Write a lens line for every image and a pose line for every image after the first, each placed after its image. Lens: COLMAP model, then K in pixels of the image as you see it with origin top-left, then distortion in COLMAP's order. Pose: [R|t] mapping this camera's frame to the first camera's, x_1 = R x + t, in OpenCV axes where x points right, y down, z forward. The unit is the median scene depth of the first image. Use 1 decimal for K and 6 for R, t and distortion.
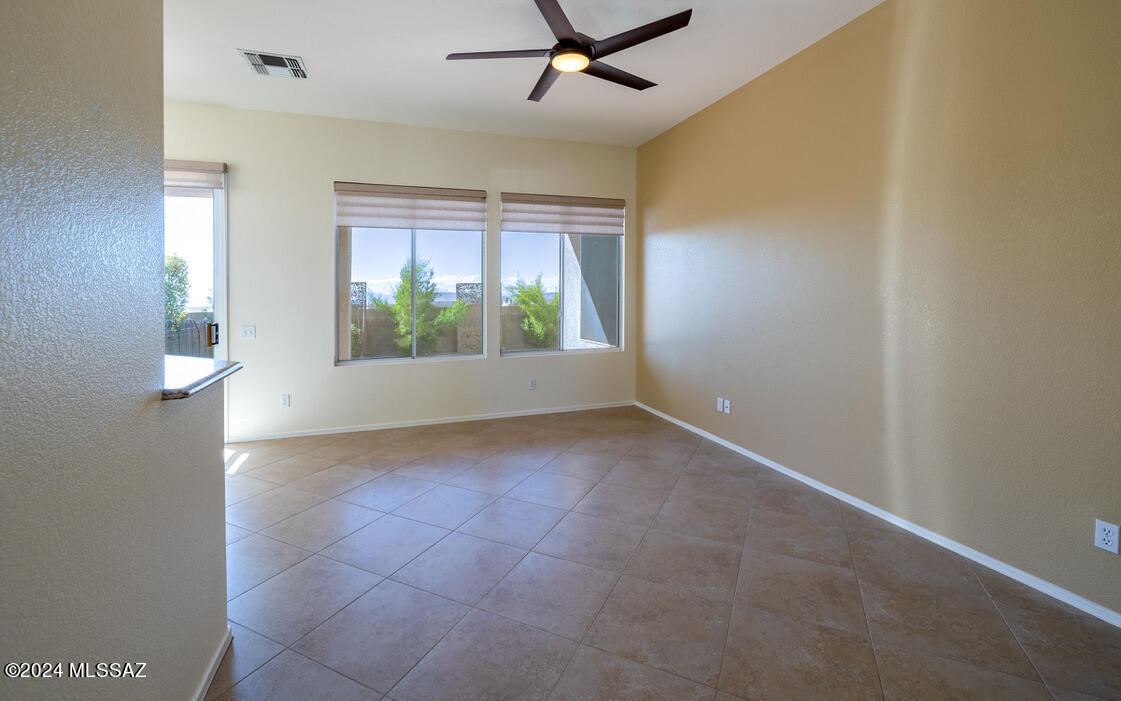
lens RADIAL K [[472.4, 0, 551.2], [0, 472.4, 350.1], [0, 0, 1]] dist [-0.002662, -0.000718]
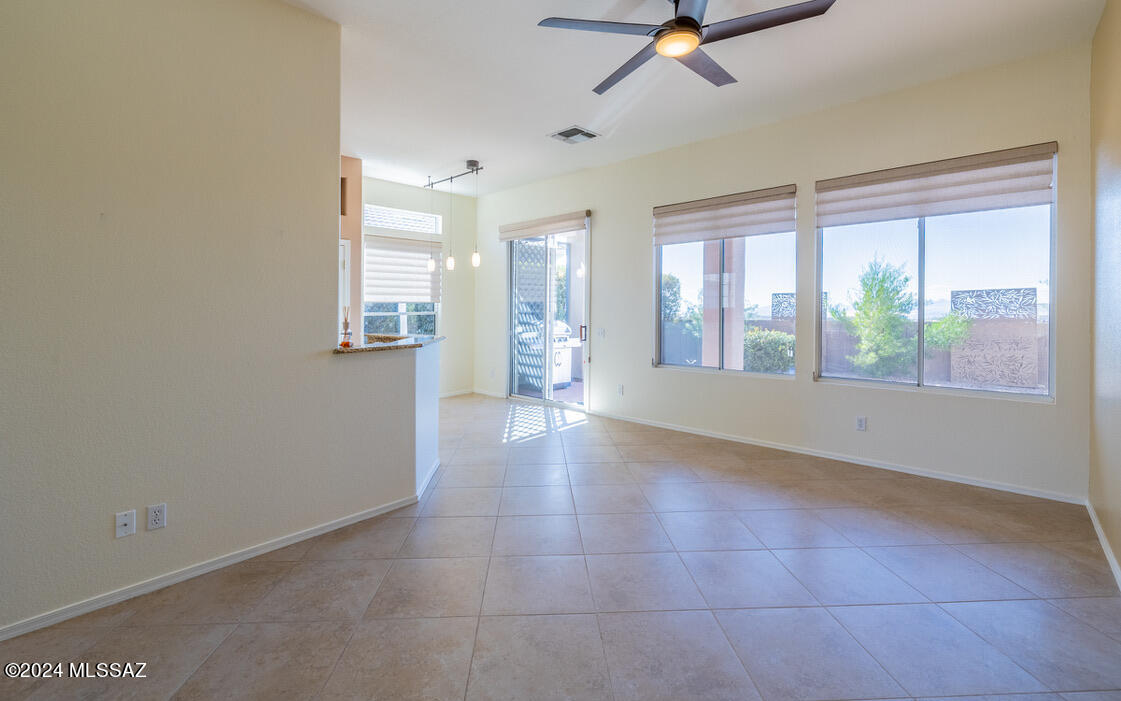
lens RADIAL K [[472.4, 0, 553.6], [0, 472.4, 352.4], [0, 0, 1]] dist [-0.002662, -0.000718]
pose [[0.483272, 0.088500, -0.870986, 0.430000], [-0.104126, 0.993626, 0.043187, -0.026190], [0.869256, 0.069821, 0.489407, 0.227725]]
